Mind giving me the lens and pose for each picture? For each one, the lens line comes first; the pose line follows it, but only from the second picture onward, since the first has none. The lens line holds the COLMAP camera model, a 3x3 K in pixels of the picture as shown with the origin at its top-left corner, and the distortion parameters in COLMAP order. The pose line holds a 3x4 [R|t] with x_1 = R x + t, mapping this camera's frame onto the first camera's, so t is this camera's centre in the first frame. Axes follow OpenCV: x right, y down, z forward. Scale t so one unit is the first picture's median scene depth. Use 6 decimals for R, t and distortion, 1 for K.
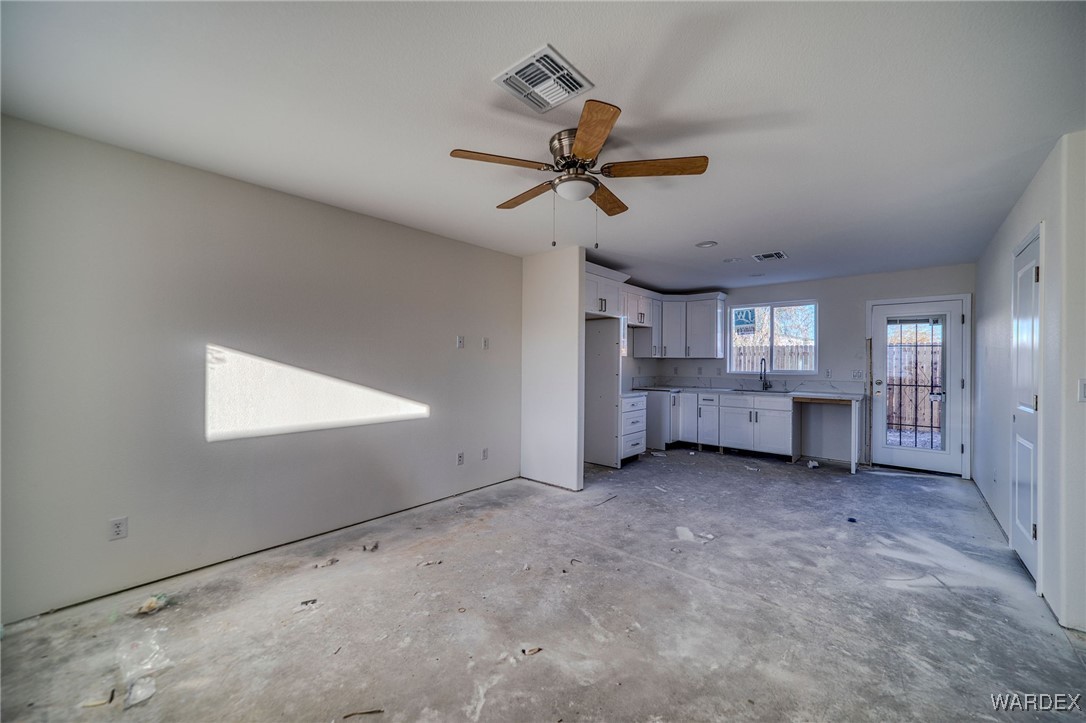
lens RADIAL K [[418.8, 0, 543.0], [0, 418.8, 361.5], [0, 0, 1]] dist [-0.007098, 0.007333]
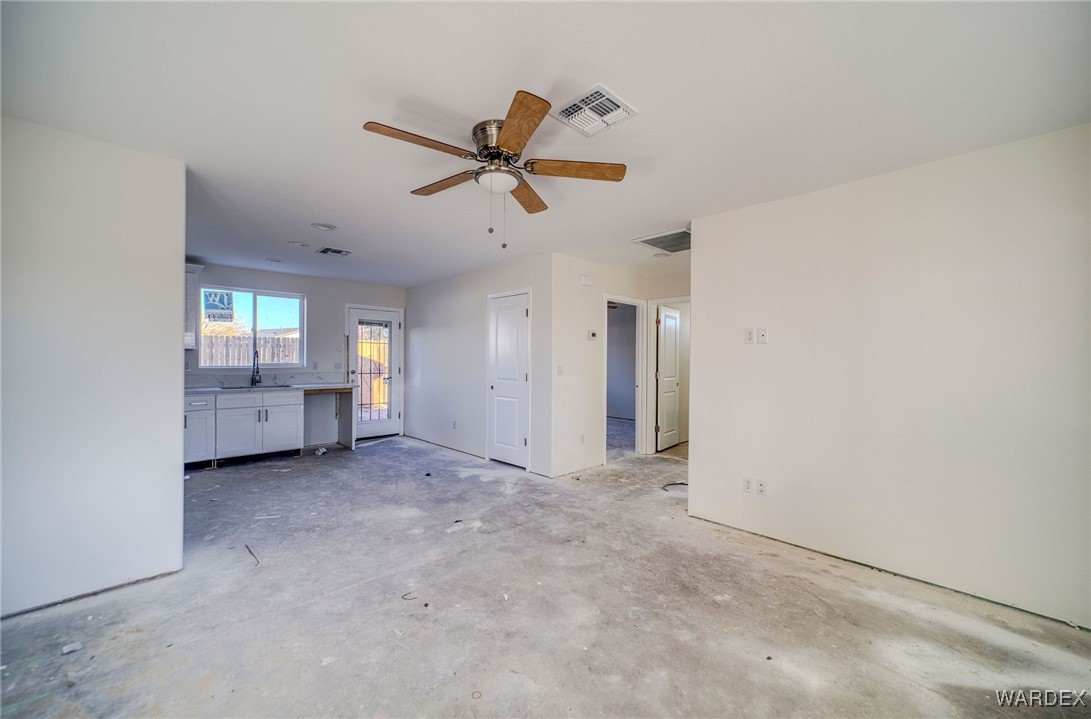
lens RADIAL K [[428.3, 0, 545.5], [0, 428.3, 359.5], [0, 0, 1]] dist [-0.007192, 0.007672]
pose [[0.086026, -0.009439, 0.996248, -0.458521], [-0.007803, 0.999918, 0.010148, -0.003607], [-0.996262, -0.008646, 0.085945, 0.401702]]
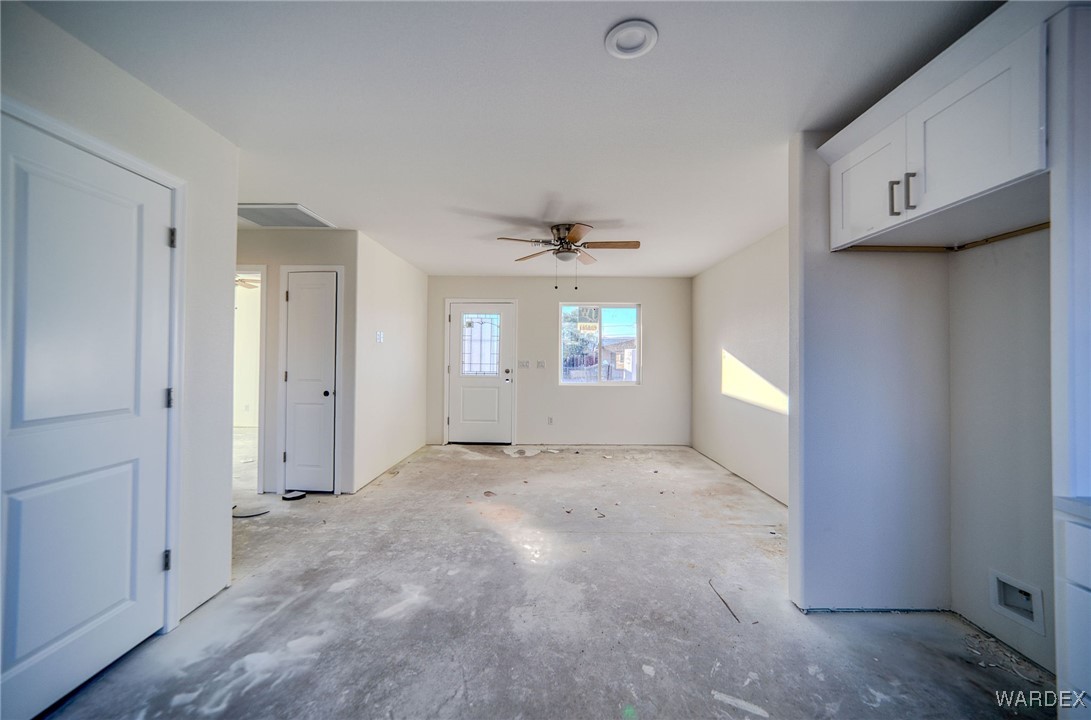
lens RADIAL K [[423.2, 0, 551.3], [0, 423.2, 349.1], [0, 0, 1]] dist [-0.002798, 0.000510]
pose [[-0.753320, -0.026599, -0.657116, 0.633724], [-0.012863, 0.999587, -0.025716, 0.009524], [0.657528, -0.010920, -0.753351, 1.140165]]
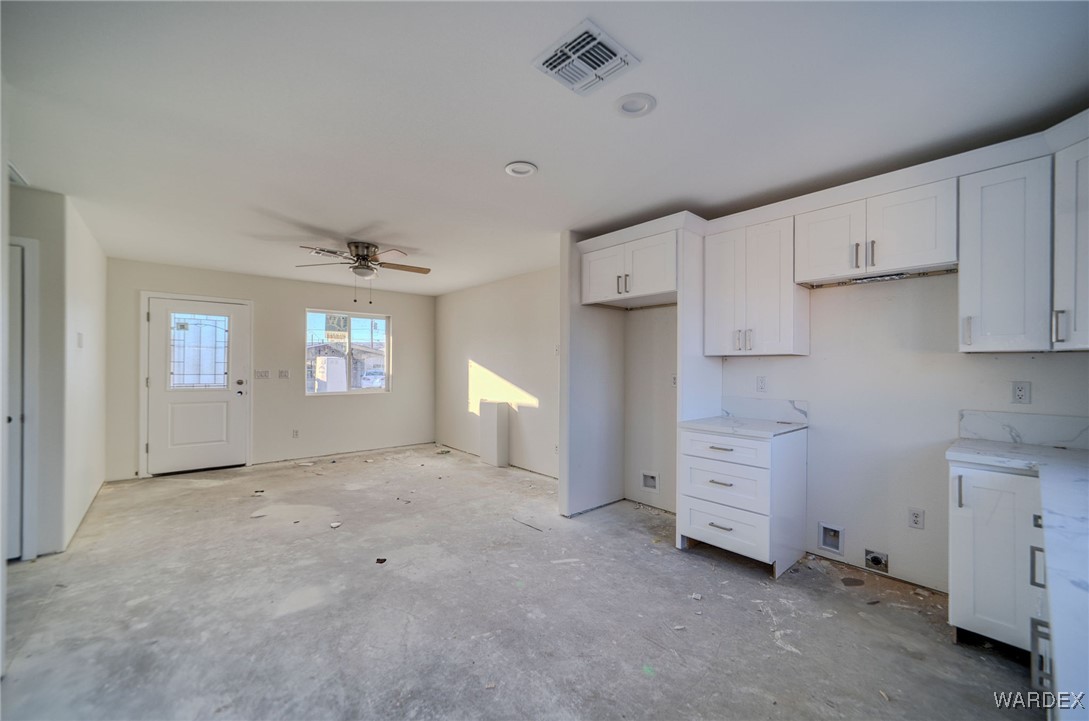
lens RADIAL K [[427.5, 0, 544.5], [0, 427.5, 360.5], [0, 0, 1]] dist [-0.007192, 0.007672]
pose [[-0.139685, -0.023983, -0.989906, 0.918335], [-0.003259, 0.999712, -0.023761, 0.011538], [0.990191, -0.000093, -0.139723, 1.031665]]
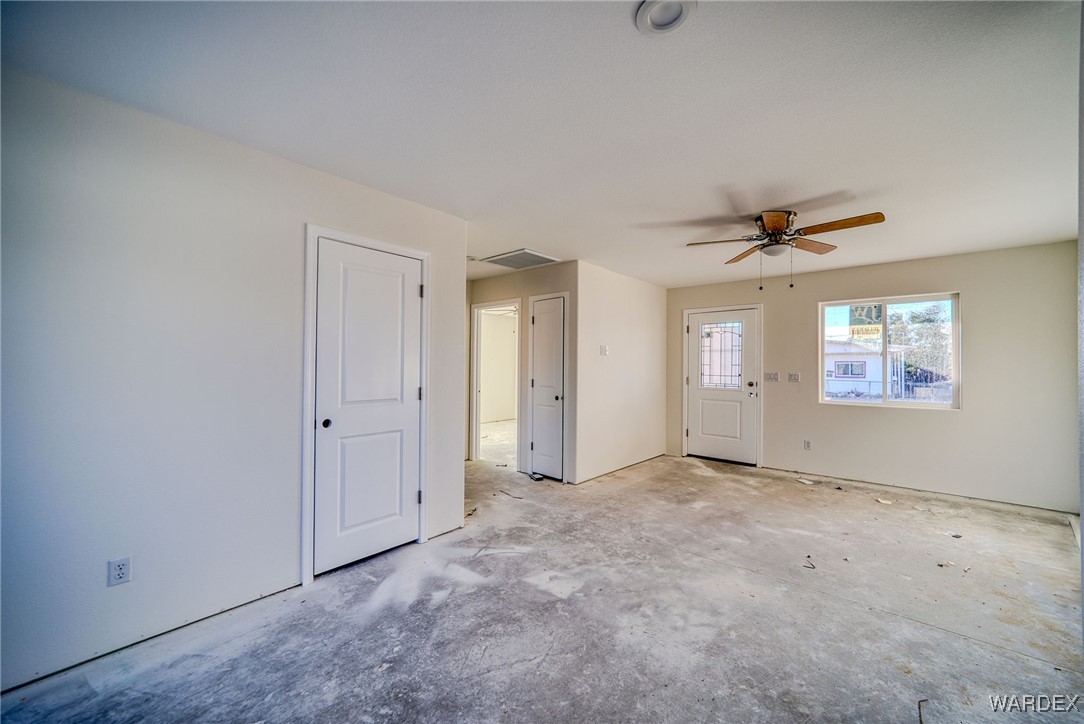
lens RADIAL K [[417.0, 0, 544.1], [0, 417.0, 357.4], [0, 0, 1]] dist [-0.014291, 0.007705]
pose [[-0.999837, -0.017313, -0.005107, 0.446187], [-0.017187, 0.999571, -0.023723, 0.008183], [0.005516, -0.023632, -0.999706, 1.227291]]
